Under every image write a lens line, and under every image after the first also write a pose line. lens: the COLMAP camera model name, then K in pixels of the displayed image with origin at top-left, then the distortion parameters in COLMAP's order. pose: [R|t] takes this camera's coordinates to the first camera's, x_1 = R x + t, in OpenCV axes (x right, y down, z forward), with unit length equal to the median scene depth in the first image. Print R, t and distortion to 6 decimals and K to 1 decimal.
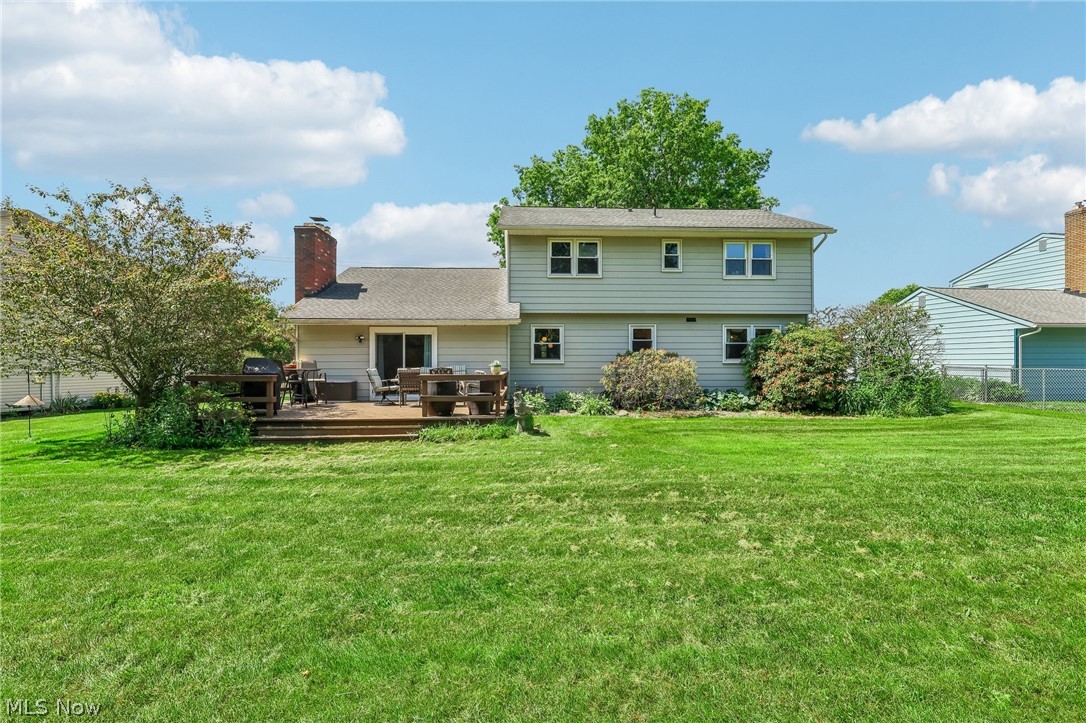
lens RADIAL K [[502.6, 0, 541.2], [0, 502.6, 363.3], [0, 0, 1]] dist [-0.002530, 0.000365]
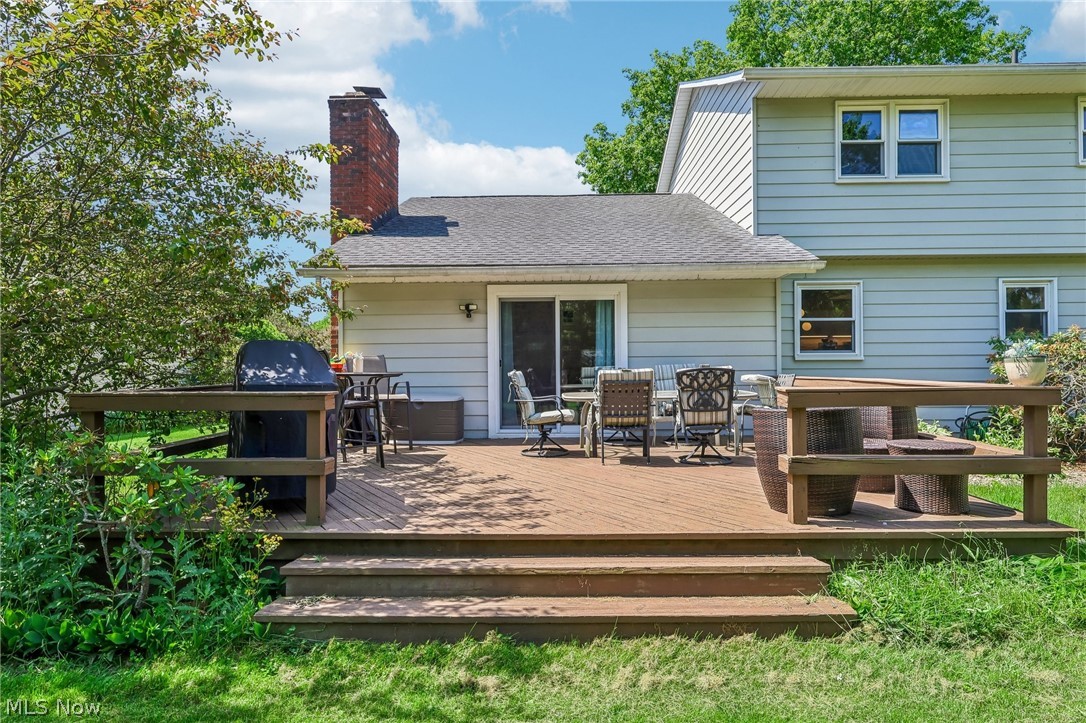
lens RADIAL K [[631.9, 0, 548.3], [0, 631.9, 364.7], [0, 0, 1]] dist [0.001905, 0.001561]
pose [[0.997261, -0.004973, -0.073791, -0.225044], [0.004756, 0.999984, -0.003114, 0.005503], [0.073805, 0.002754, 0.997269, 0.376872]]
